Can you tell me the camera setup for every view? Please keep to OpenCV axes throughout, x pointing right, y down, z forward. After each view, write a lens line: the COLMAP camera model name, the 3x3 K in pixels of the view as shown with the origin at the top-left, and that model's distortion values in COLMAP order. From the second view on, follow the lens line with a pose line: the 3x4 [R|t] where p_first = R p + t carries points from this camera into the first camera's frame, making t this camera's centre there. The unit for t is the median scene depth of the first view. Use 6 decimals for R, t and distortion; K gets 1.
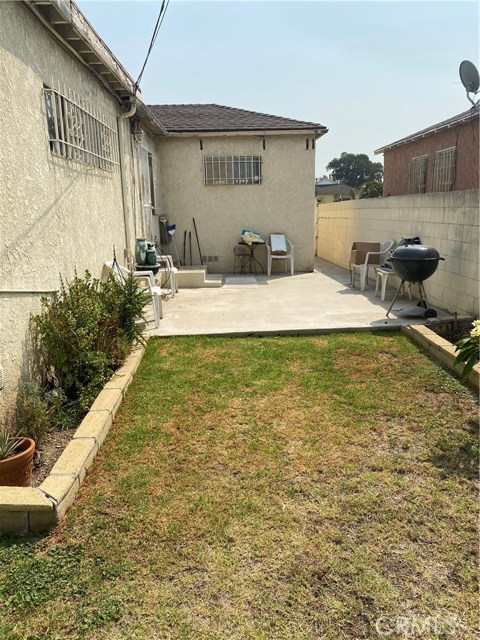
lens RADIAL K [[482.7, 0, 240.4], [0, 482.7, 316.1], [0, 0, 1]] dist [0.022800, -0.039332]
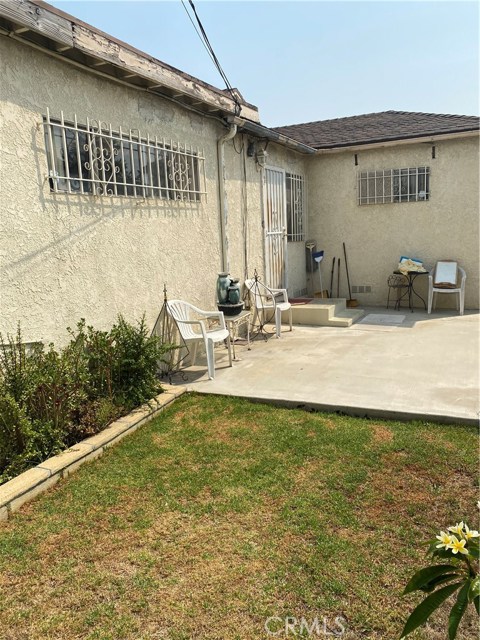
lens RADIAL K [[482.7, 0, 240.4], [0, 482.7, 316.1], [0, 0, 1]] dist [0.022800, -0.039332]
pose [[0.890000, 0.056511, -0.452446, 0.146990], [-0.071169, 0.997345, -0.015427, -0.045521], [0.450373, 0.045930, 0.891658, 0.143620]]
